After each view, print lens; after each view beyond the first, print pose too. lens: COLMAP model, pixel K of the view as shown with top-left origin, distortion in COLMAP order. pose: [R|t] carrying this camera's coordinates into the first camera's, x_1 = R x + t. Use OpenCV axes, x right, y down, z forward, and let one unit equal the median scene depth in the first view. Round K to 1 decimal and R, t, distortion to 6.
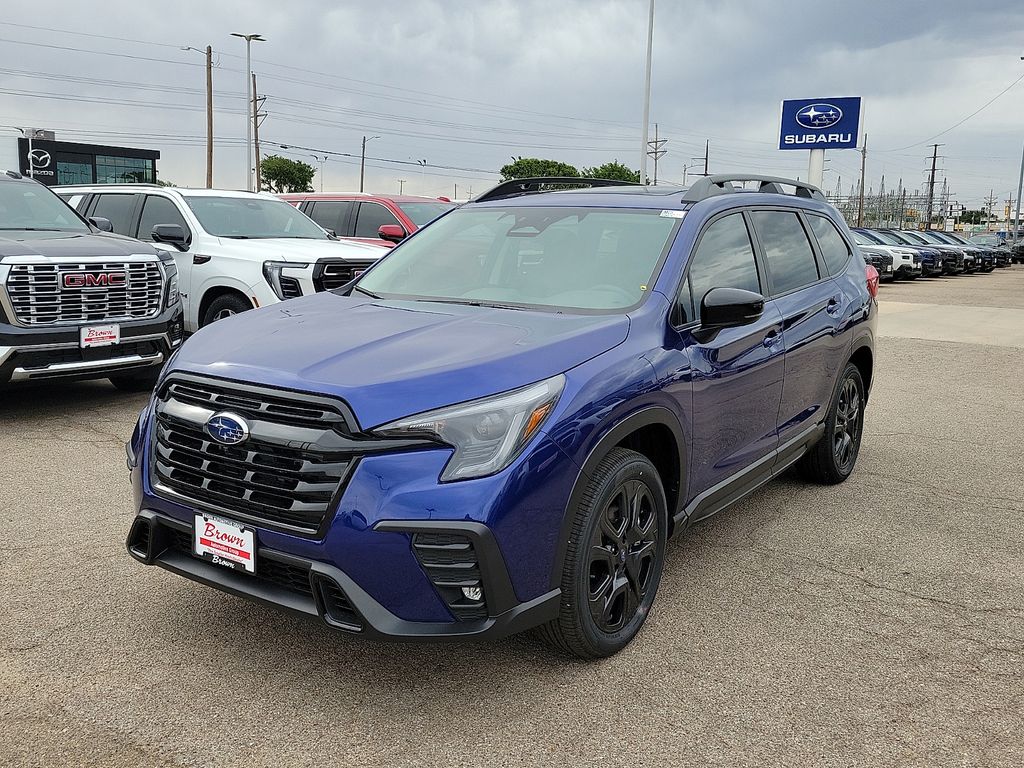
lens RADIAL K [[978.9, 0, 513.2], [0, 978.9, 378.9], [0, 0, 1]] dist [0.043184, 0.002021]
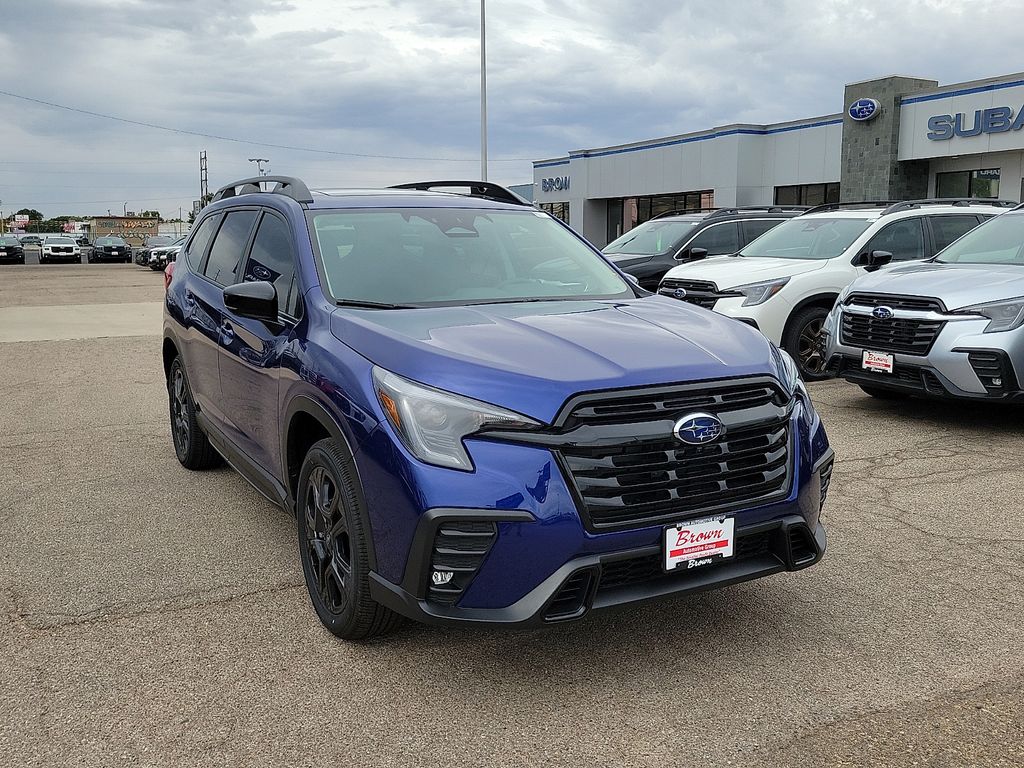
lens RADIAL K [[978.9, 0, 513.2], [0, 978.9, 378.9], [0, 0, 1]] dist [0.043184, 0.002021]
pose [[0.423184, -0.159305, 0.891929, -1.229041], [0.158475, 0.982261, 0.100249, -0.127436], [-0.892077, 0.098925, 0.440922, 0.702289]]
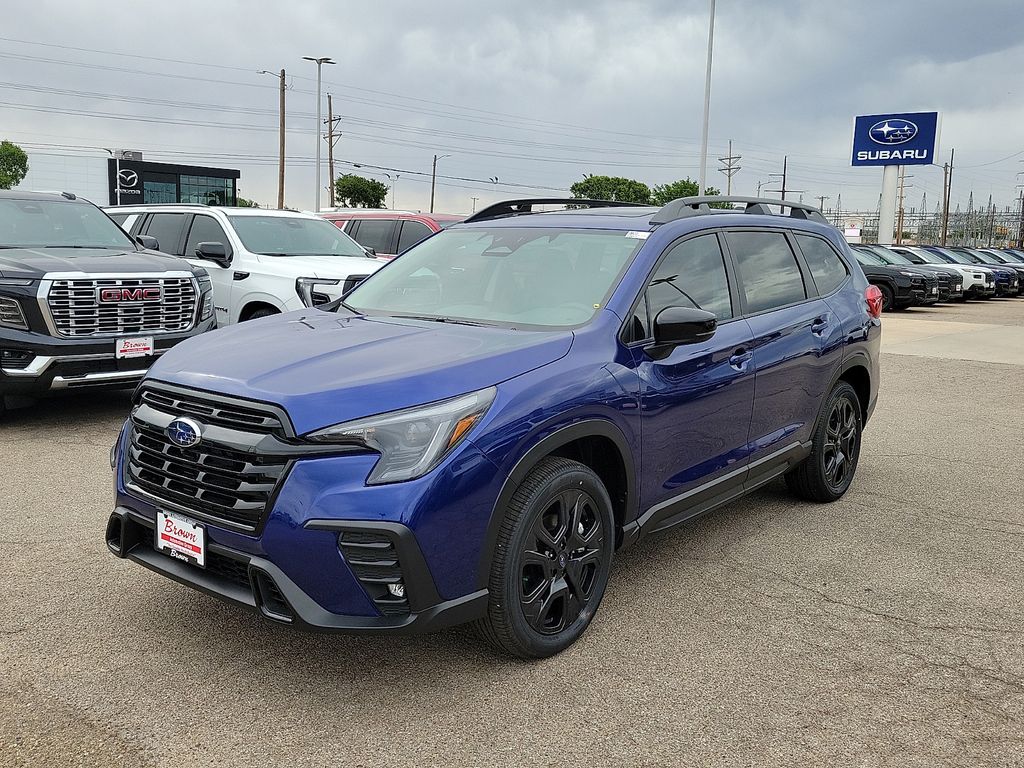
lens RADIAL K [[983.4, 0, 511.6], [0, 983.4, 375.2], [0, 0, 1]] dist [0.047359, -0.011194]
pose [[0.996850, 0.012862, -0.078261, 0.151203], [-0.014515, 0.999683, -0.020593, 0.004509], [0.077971, 0.021664, 0.996720, -0.061143]]
